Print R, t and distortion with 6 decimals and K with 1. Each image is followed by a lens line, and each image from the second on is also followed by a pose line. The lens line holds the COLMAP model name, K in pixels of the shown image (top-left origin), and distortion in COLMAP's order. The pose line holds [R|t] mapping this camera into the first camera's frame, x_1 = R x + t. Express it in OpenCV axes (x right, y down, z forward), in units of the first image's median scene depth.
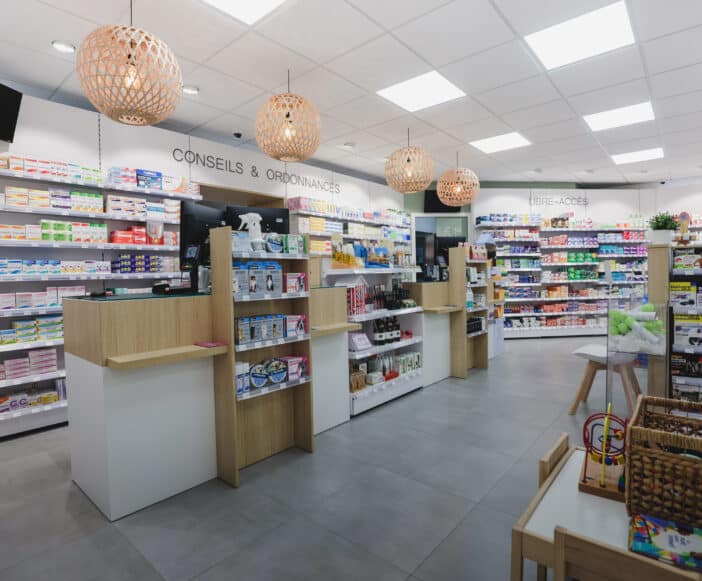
lens RADIAL K [[419.5, 0, 350.2], [0, 419.5, 289.0], [0, 0, 1]] dist [-0.035654, 0.004395]
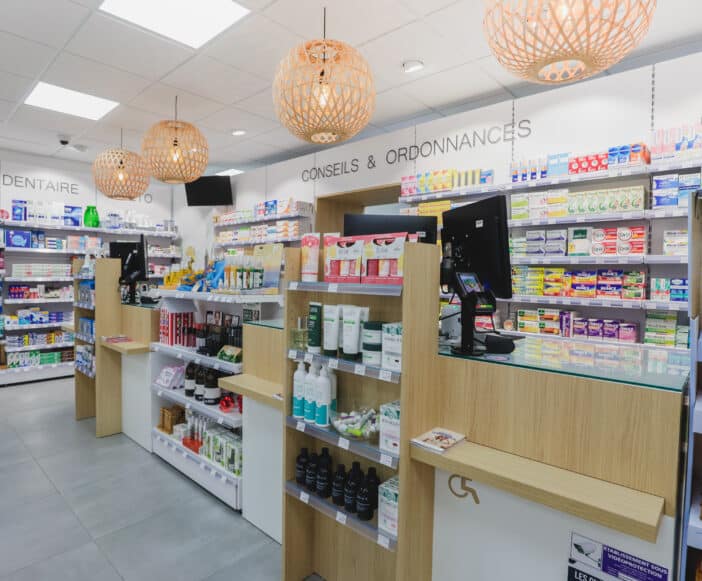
lens RADIAL K [[419.5, 0, 349.6], [0, 419.5, 294.3], [0, 0, 1]] dist [-0.035654, 0.004395]
pose [[-0.033497, 0.068156, -0.997112, 0.454890], [-0.043920, 0.996608, 0.069597, -0.061772], [0.998473, 0.046125, -0.030390, 0.759692]]
